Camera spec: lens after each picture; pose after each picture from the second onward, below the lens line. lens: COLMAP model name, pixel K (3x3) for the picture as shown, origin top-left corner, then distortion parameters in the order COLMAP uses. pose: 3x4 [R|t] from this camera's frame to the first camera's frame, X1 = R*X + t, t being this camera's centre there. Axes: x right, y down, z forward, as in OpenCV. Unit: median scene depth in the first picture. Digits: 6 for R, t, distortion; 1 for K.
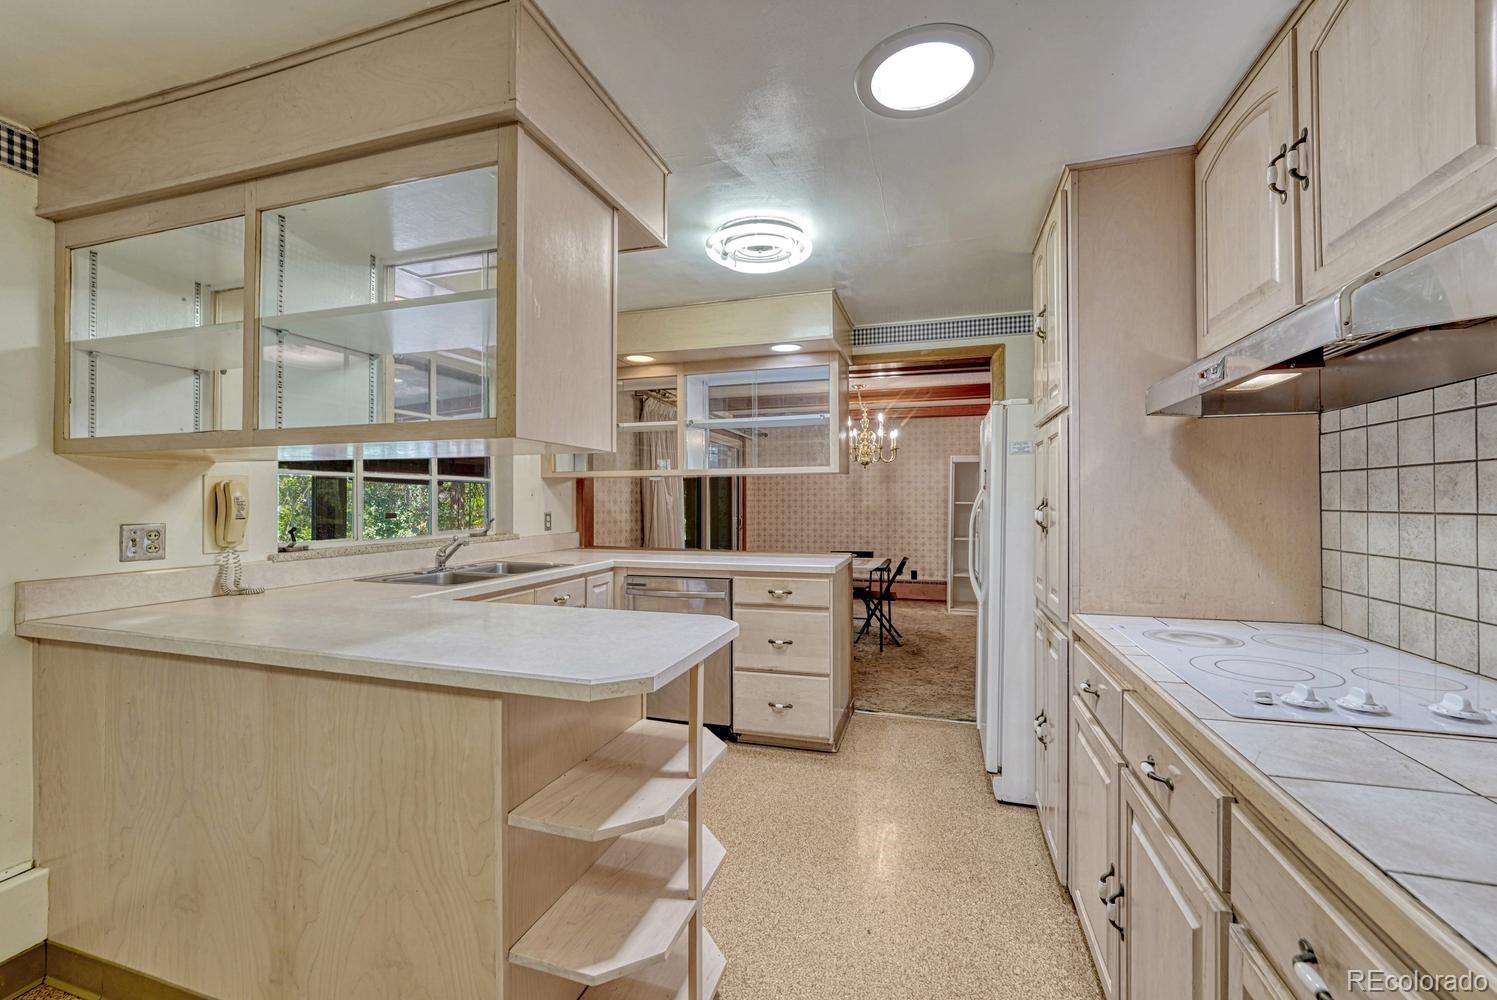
lens RADIAL K [[618.1, 0, 747.4], [0, 618.1, 500.8], [0, 0, 1]] dist [0.000213, -0.000350]
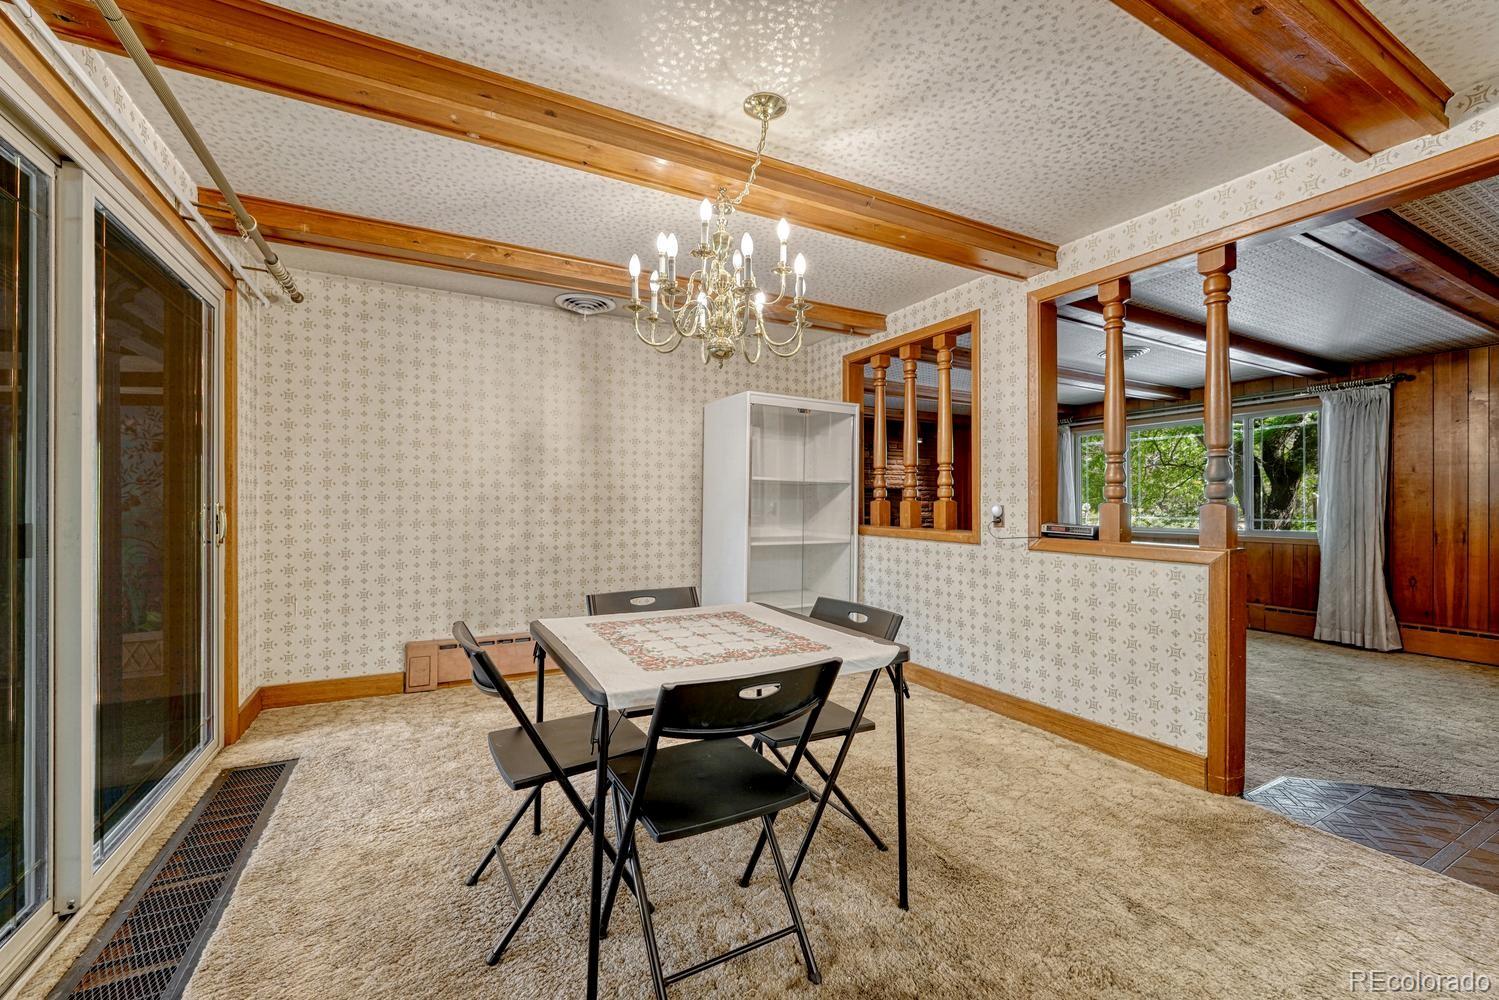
lens RADIAL K [[619.0, 0, 756.3], [0, 619.0, 500.4], [0, 0, 1]] dist [0.000213, -0.000350]
pose [[0.691453, 0.001232, 0.722420, -0.052029], [-0.006430, 0.999969, 0.004449, 0.017799], [-0.722392, -0.007721, 0.691440, 0.546386]]
